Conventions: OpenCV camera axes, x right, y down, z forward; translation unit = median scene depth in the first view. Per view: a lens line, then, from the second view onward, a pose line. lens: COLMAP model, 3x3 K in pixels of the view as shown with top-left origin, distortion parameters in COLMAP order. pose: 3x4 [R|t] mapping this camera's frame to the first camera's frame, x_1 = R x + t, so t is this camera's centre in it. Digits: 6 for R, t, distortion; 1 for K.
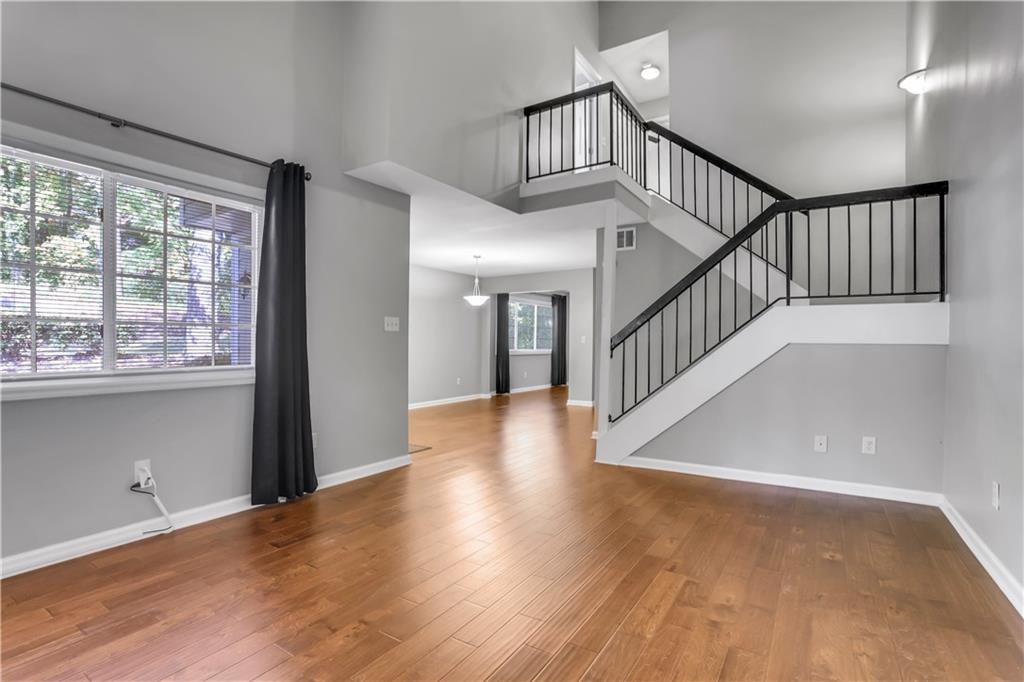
lens RADIAL K [[492.5, 0, 512.7], [0, 492.5, 344.5], [0, 0, 1]] dist [-0.039754, 0.012644]
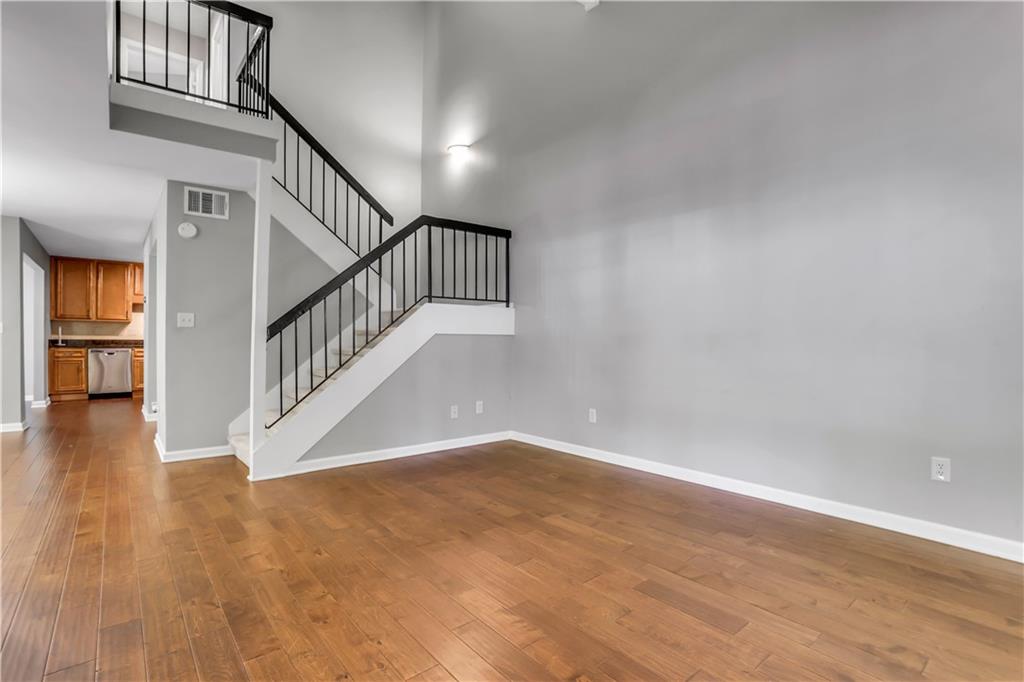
lens RADIAL K [[499.3, 0, 513.0], [0, 499.3, 339.1], [0, 0, 1]] dist [-0.029928, 0.000204]
pose [[0.322224, -0.005431, 0.946648, -0.594103], [0.002897, 0.999985, 0.004751, 0.005345], [-0.946659, 0.001212, 0.322234, 0.442949]]
